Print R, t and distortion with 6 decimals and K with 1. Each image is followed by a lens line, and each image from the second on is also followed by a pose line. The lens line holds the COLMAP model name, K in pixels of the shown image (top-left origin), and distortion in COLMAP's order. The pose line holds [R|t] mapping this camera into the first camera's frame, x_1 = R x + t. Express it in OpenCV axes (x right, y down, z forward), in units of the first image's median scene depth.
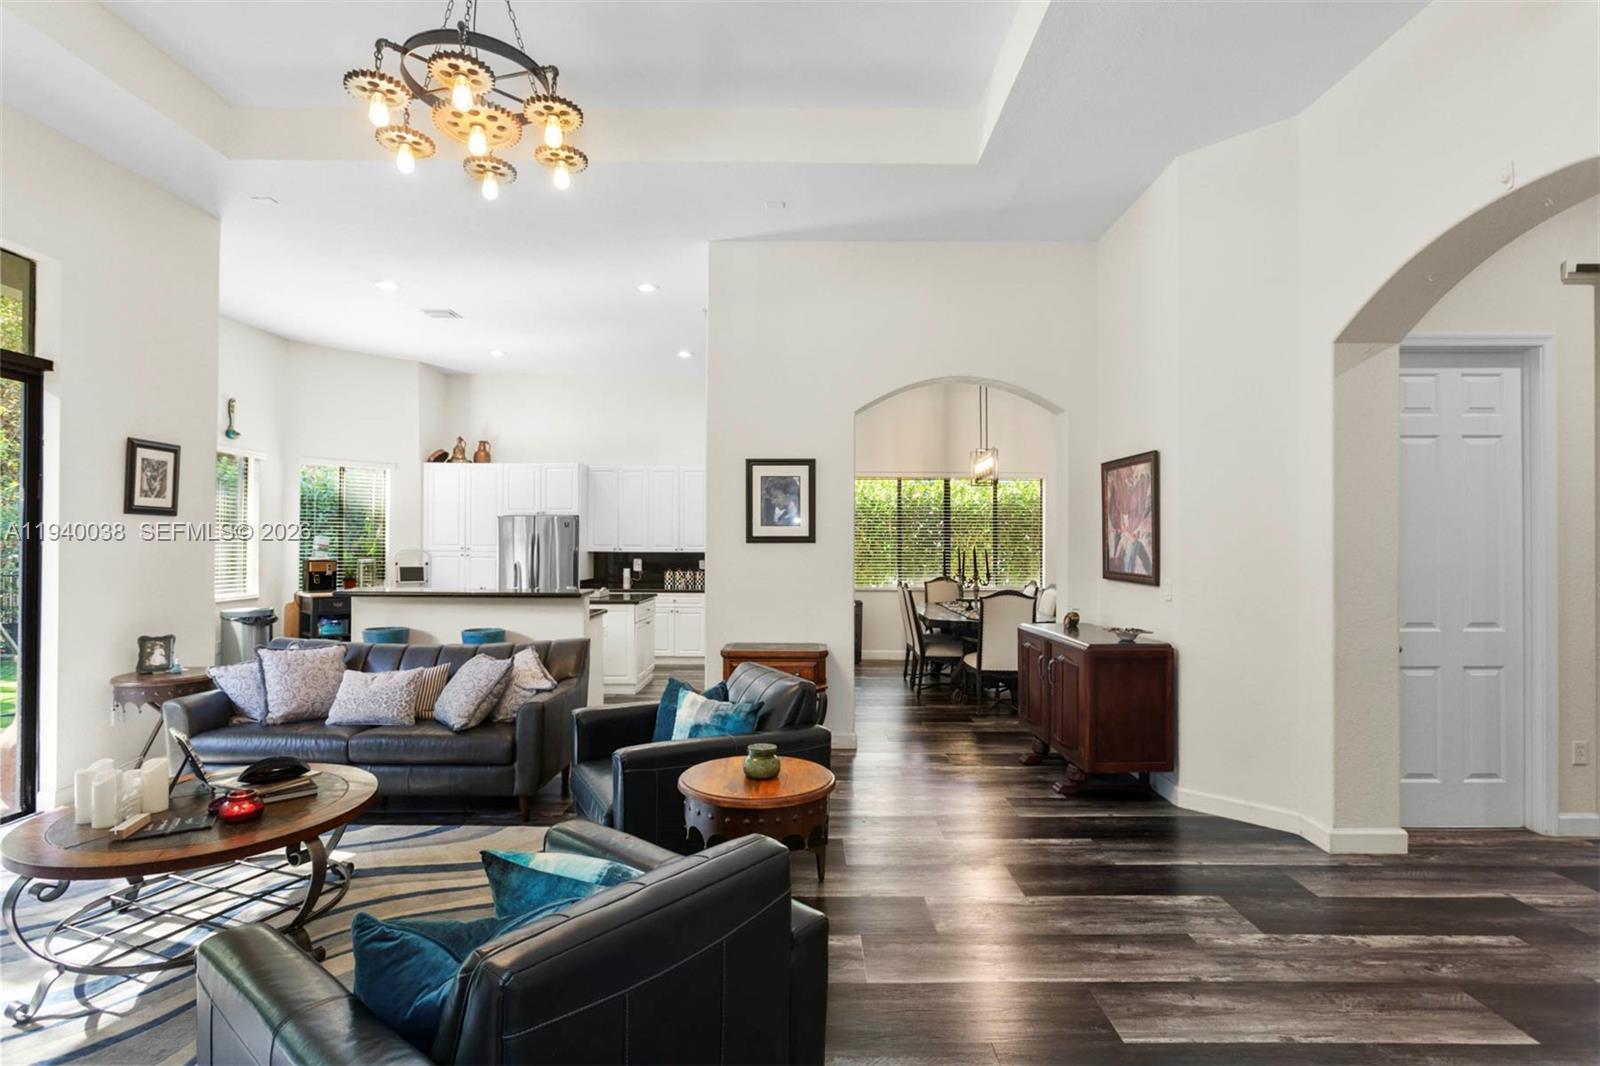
lens RADIAL K [[773.2, 0, 799.7], [0, 773.2, 538.6], [0, 0, 1]] dist [-0.005728, 0.001724]
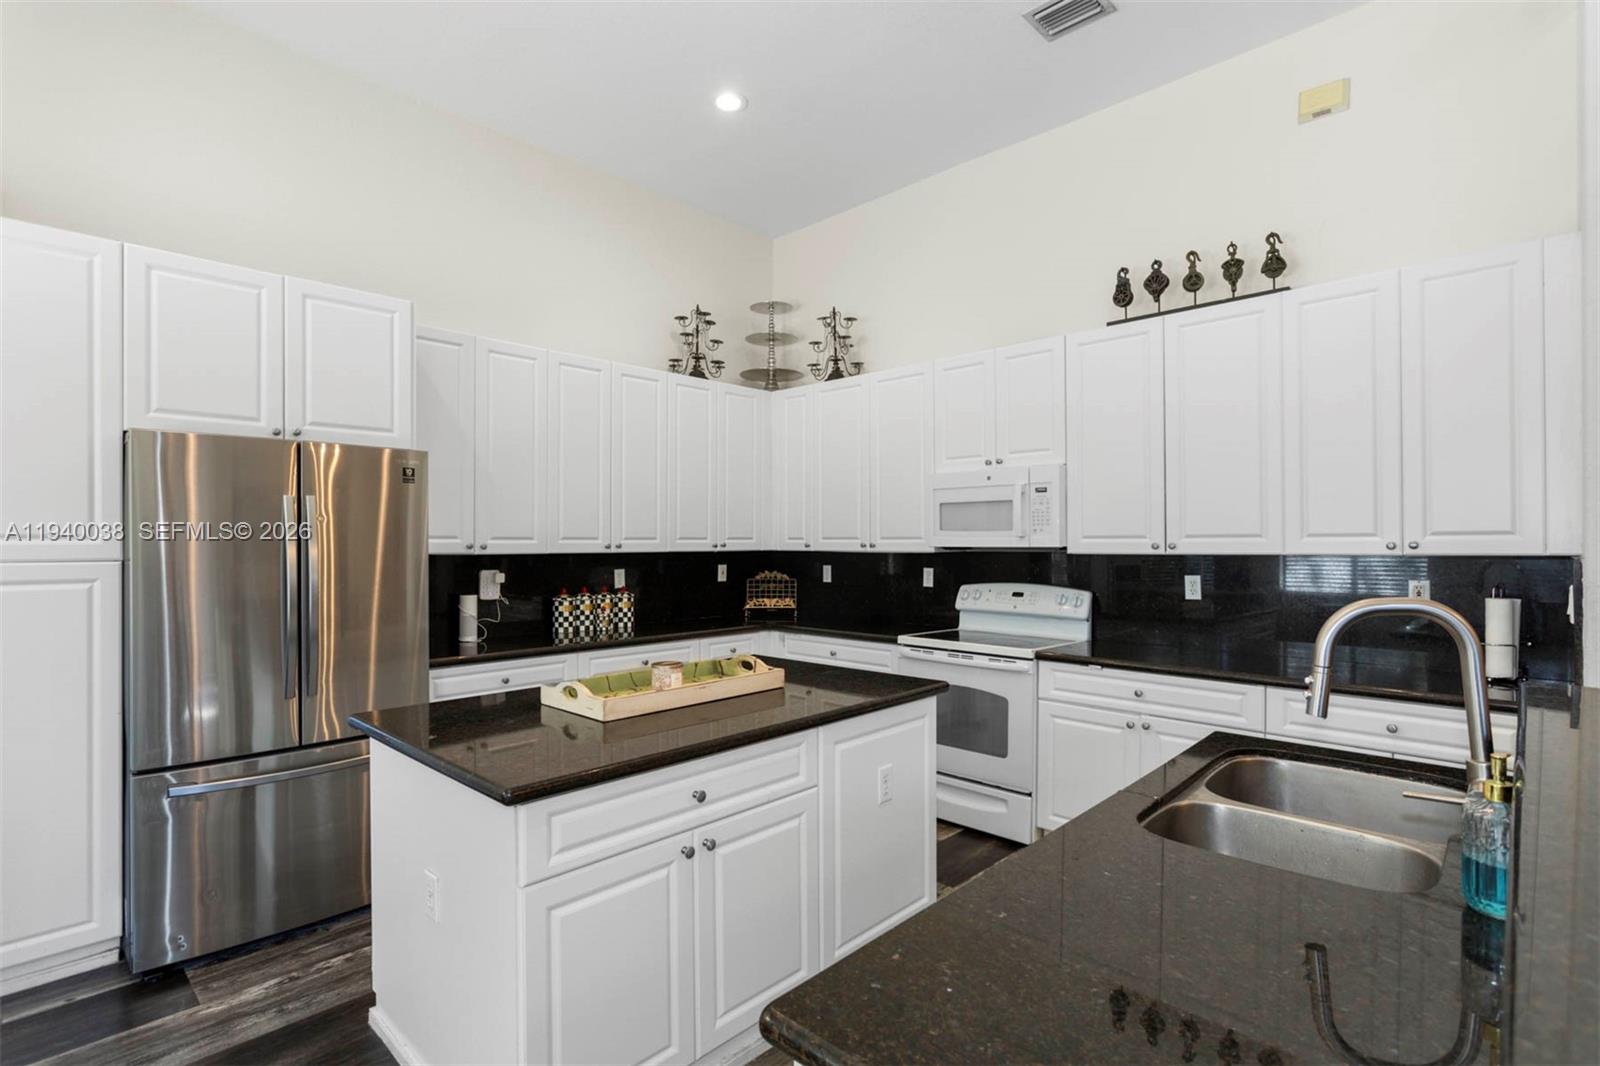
lens RADIAL K [[773.2, 0, 799.7], [0, 773.2, 538.6], [0, 0, 1]] dist [-0.005728, 0.001724]
pose [[0.685177, -0.000164, 0.728377, -0.828903], [-0.004740, 0.999978, 0.004684, 0.013618], [-0.728361, -0.006662, 0.685161, 1.251027]]
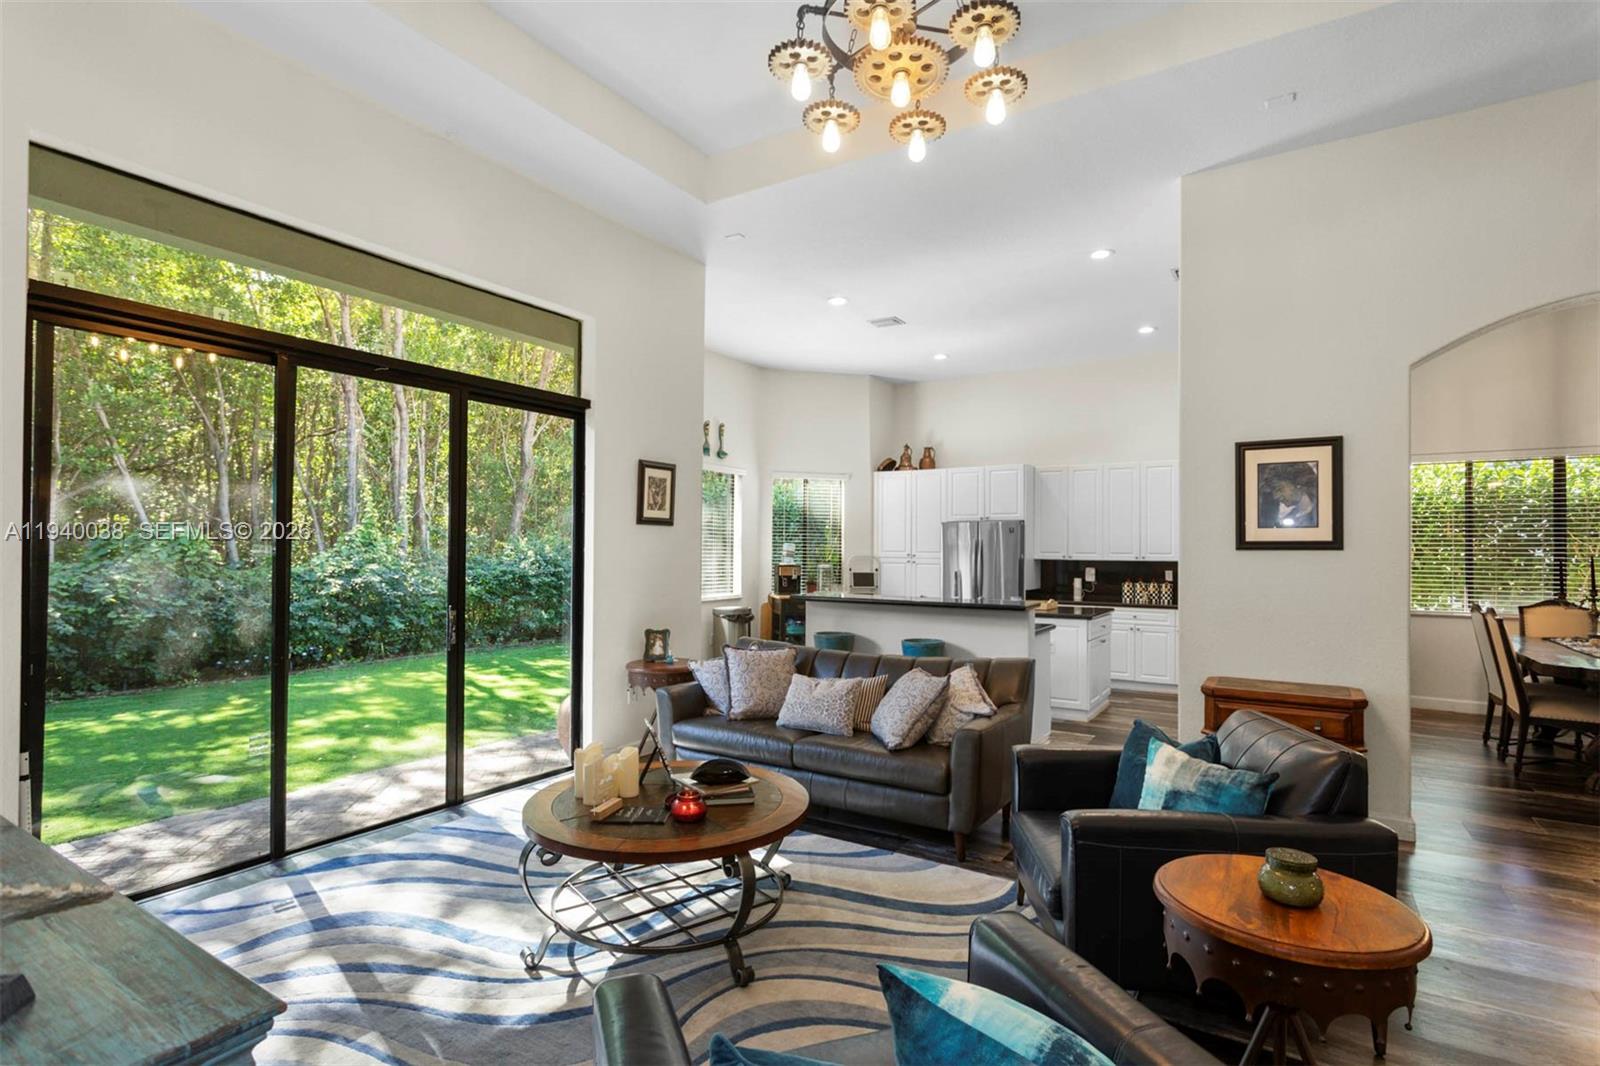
lens RADIAL K [[784.6, 0, 797.1], [0, 784.6, 544.7], [0, 0, 1]] dist [-0.012353, 0.001279]
pose [[0.845495, -0.002091, -0.533979, -0.027358], [0.001311, 0.999997, -0.001839, 0.001348], [0.533981, 0.000855, 0.845496, 0.115096]]
